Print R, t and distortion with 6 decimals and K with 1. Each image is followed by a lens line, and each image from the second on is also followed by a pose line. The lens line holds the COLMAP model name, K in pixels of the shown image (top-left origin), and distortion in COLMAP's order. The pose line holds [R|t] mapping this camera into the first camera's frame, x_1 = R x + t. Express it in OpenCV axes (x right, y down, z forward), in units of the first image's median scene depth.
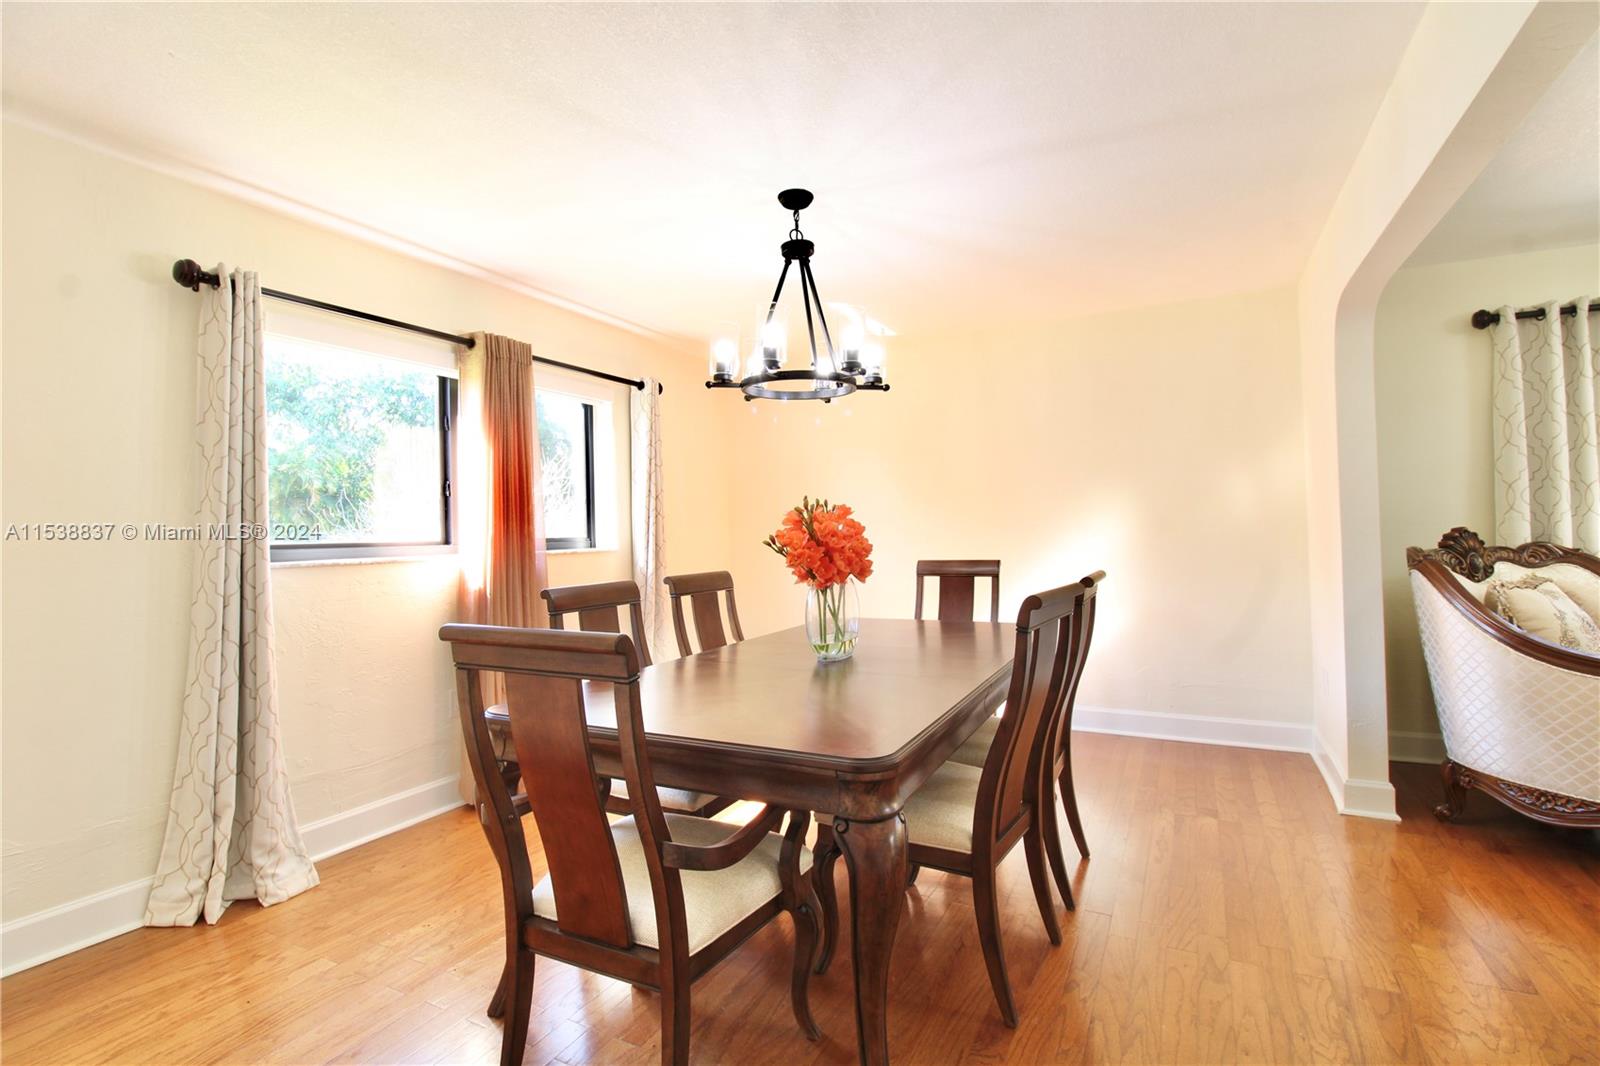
lens RADIAL K [[741.2, 0, 810.1], [0, 741.2, 519.5], [0, 0, 1]] dist [-0.004724, -0.009216]
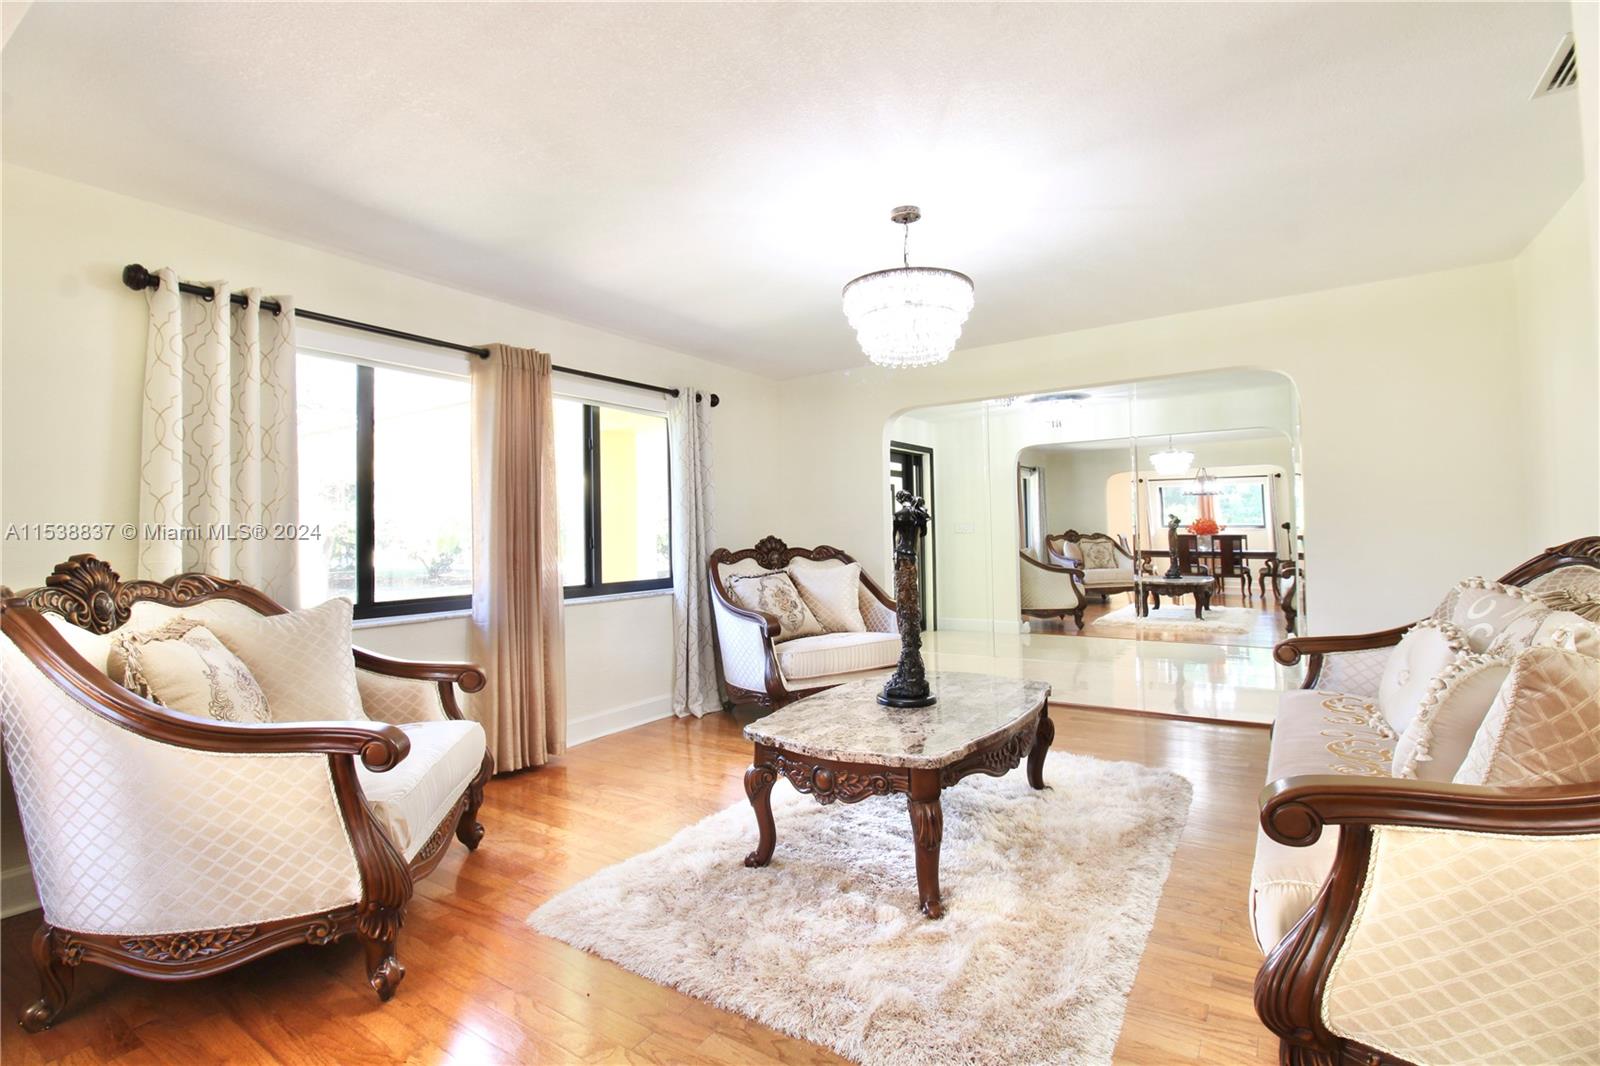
lens RADIAL K [[741.2, 0, 803.5], [0, 741.2, 521.0], [0, 0, 1]] dist [-0.004724, -0.009216]
pose [[0.102654, 0.046357, 0.993636, 0.281899], [-0.007295, 0.998922, -0.045850, 0.005885], [-0.994690, -0.002542, 0.102881, 0.268837]]
